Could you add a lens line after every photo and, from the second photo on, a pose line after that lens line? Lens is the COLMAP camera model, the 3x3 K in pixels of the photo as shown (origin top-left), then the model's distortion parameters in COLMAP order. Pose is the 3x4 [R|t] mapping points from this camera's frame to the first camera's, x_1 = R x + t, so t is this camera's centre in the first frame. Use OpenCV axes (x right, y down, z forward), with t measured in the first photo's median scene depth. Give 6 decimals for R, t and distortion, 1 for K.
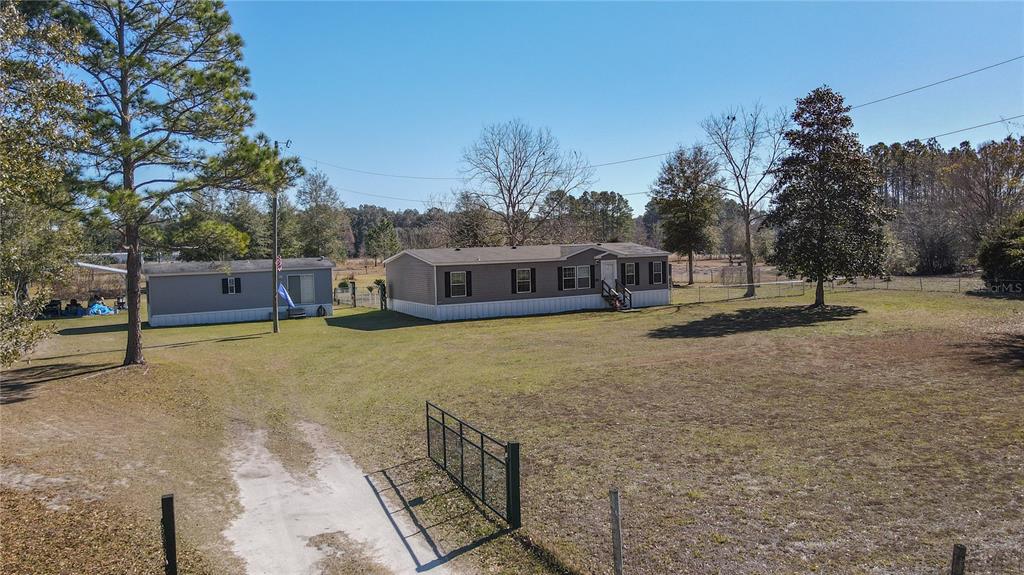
lens RADIAL K [[753.3, 0, 512.0], [0, 753.3, 287.5], [0, 0, 1]] dist [0.001001, 0.060023]
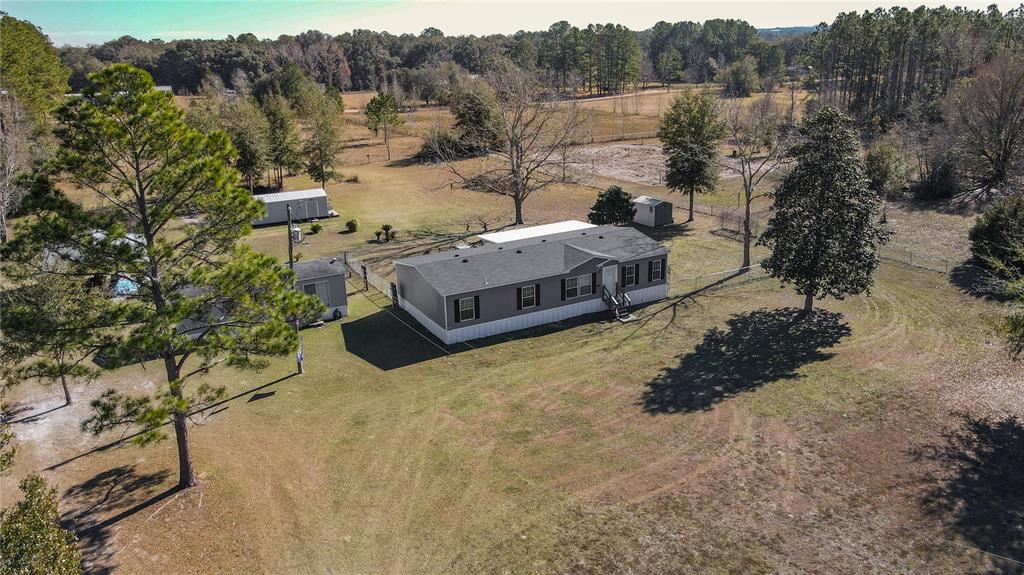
lens RADIAL K [[748.5, 0, 512.0], [0, 748.5, 287.5], [0, 0, 1]] dist [0.000347, 0.048819]
pose [[1.000000, 0.000349, -0.000326, -0.006942], [-0.000255, 0.967587, 0.252539, -0.271018], [0.000404, -0.252539, 0.967587, -0.009074]]
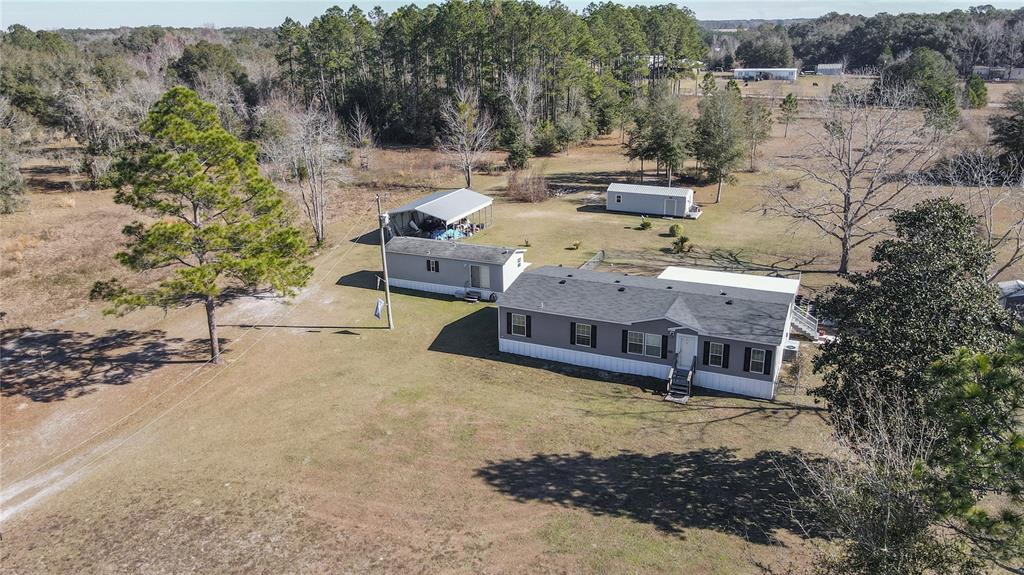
lens RADIAL K [[748.5, 0, 512.0], [0, 748.5, 287.5], [0, 0, 1]] dist [0.000347, 0.048819]
pose [[0.606737, 0.276262, -0.745352, 0.656545], [-0.049599, 0.948995, 0.311366, -0.359996], [0.793354, -0.151948, 0.589493, 0.319859]]
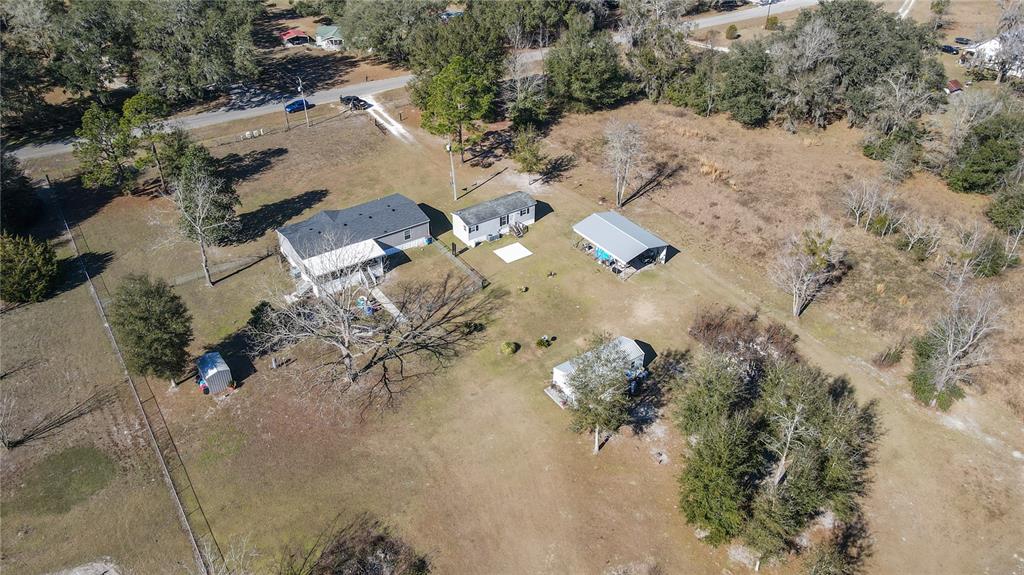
lens RADIAL K [[748.5, 0, 512.0], [0, 748.5, 287.5], [0, 0, 1]] dist [0.000347, 0.048819]
pose [[-0.994488, 0.078773, -0.069204, -0.253218], [0.019740, 0.788858, 0.614258, -1.118529], [0.102979, 0.609506, -0.786065, 2.765522]]
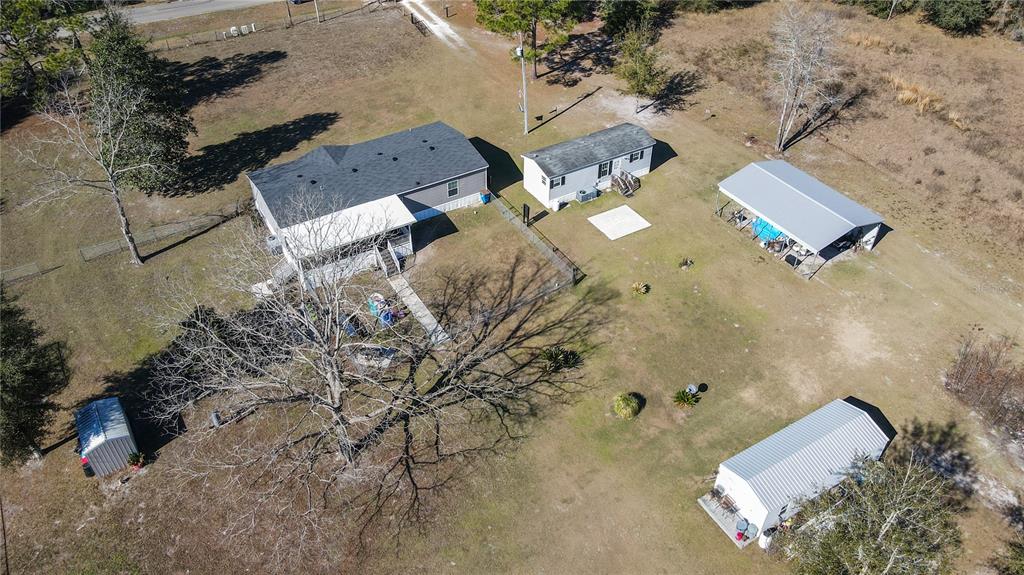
lens RADIAL K [[748.5, 0, 512.0], [0, 748.5, 287.5], [0, 0, 1]] dist [0.000347, 0.048819]
pose [[-0.998887, 0.046420, -0.008348, -0.206019], [0.028187, 0.729446, 0.683458, -0.743765], [0.037815, 0.682462, -0.729942, 2.115784]]
